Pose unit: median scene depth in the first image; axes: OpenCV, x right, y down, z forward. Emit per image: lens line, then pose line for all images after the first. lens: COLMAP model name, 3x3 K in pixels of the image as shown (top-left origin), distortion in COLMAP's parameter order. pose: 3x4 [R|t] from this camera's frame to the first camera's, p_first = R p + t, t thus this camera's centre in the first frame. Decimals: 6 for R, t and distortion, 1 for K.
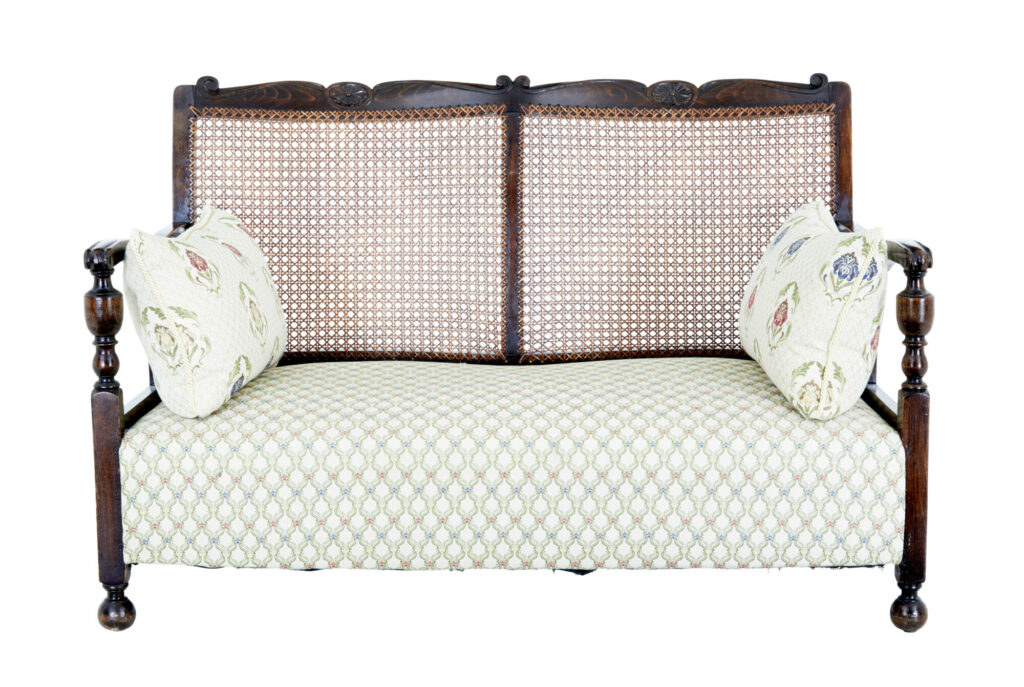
lens RADIAL K [[2411.2, 0, 510.1], [0, 2411.2, 343.8], [0, 0, 1]] dist [-0.003251, 0.000000]
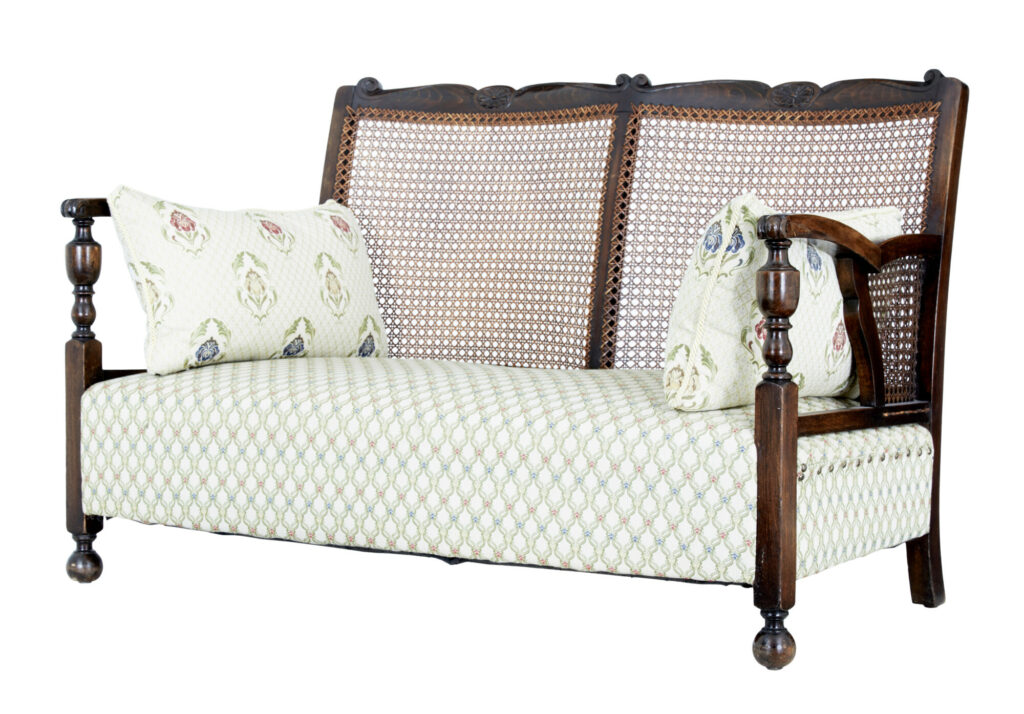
lens RADIAL K [[2787.4, 0, 512.6], [0, 2787.4, 355.1], [0, 0, 1]] dist [-0.031416, 0.000000]
pose [[0.835363, 0.049570, -0.547459, 0.553231], [-0.116468, 0.989276, -0.088143, 0.094914], [0.537218, 0.137393, 0.832178, 0.101312]]
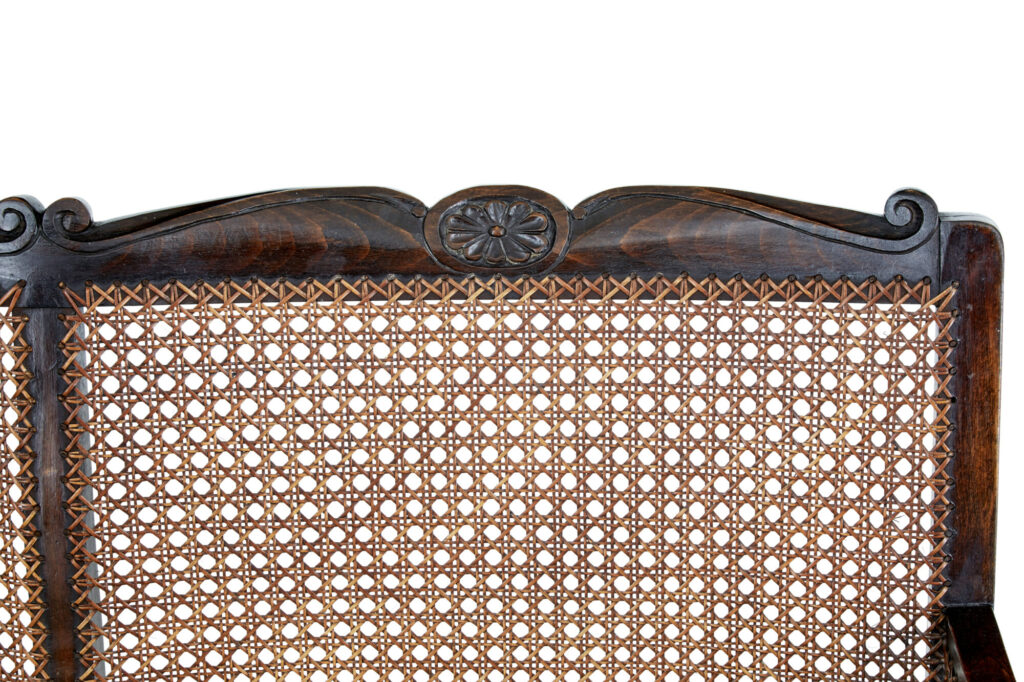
lens RADIAL K [[2511.0, 0, 514.8], [0, 2511.0, 342.9], [0, 0, 1]] dist [-0.085329, 0.000000]
pose [[0.999228, -0.003308, -0.039142, 0.084924], [0.014341, 0.958391, 0.285100, -0.194774], [0.036570, -0.285441, 0.957698, 0.645900]]
